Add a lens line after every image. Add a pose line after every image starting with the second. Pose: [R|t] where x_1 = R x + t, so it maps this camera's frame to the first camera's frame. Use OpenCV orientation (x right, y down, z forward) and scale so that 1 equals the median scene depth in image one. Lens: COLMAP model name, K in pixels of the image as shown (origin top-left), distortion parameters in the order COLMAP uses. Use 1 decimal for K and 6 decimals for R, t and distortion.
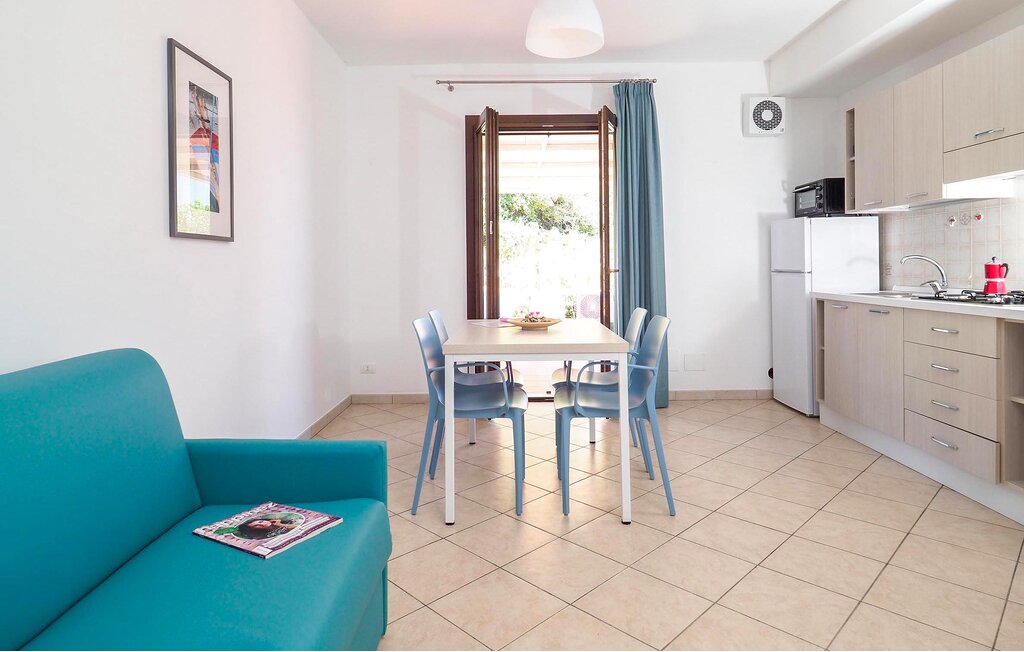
lens RADIAL K [[588.1, 0, 512.1], [0, 588.1, 271.8], [0, 0, 1]] dist [0.019916, -0.022438]
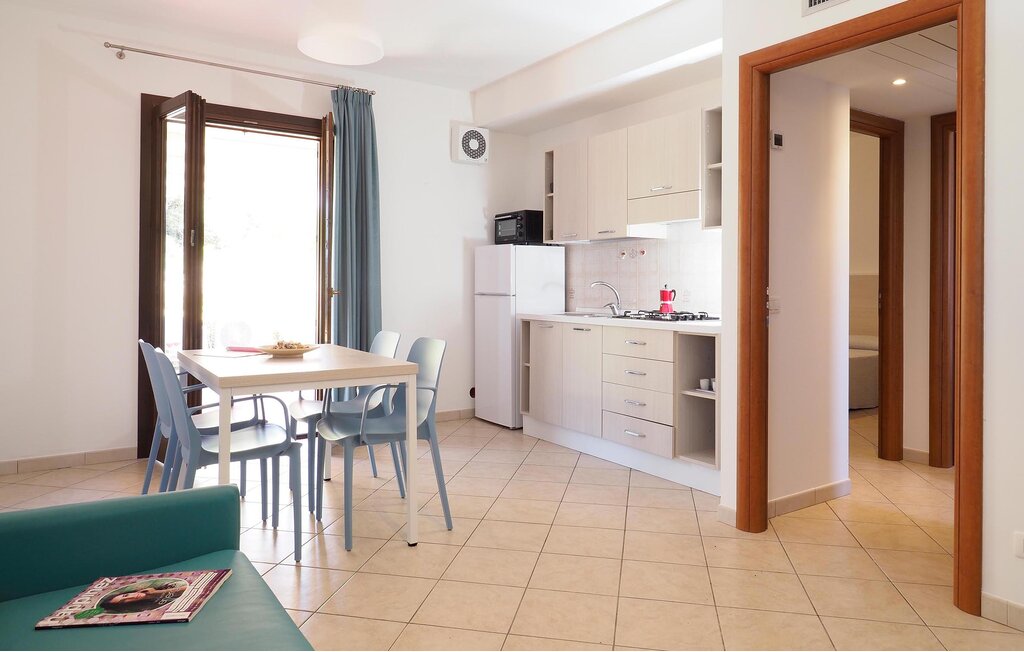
lens RADIAL K [[677.0, 0, 513.1], [0, 677.0, 282.1], [0, 0, 1]] dist [0.002597, 0.002180]
pose [[0.829794, 0.018527, 0.557761, -0.197472], [-0.008731, 0.999757, -0.020220, 0.001645], [-0.558001, 0.011908, 0.829755, -0.031810]]
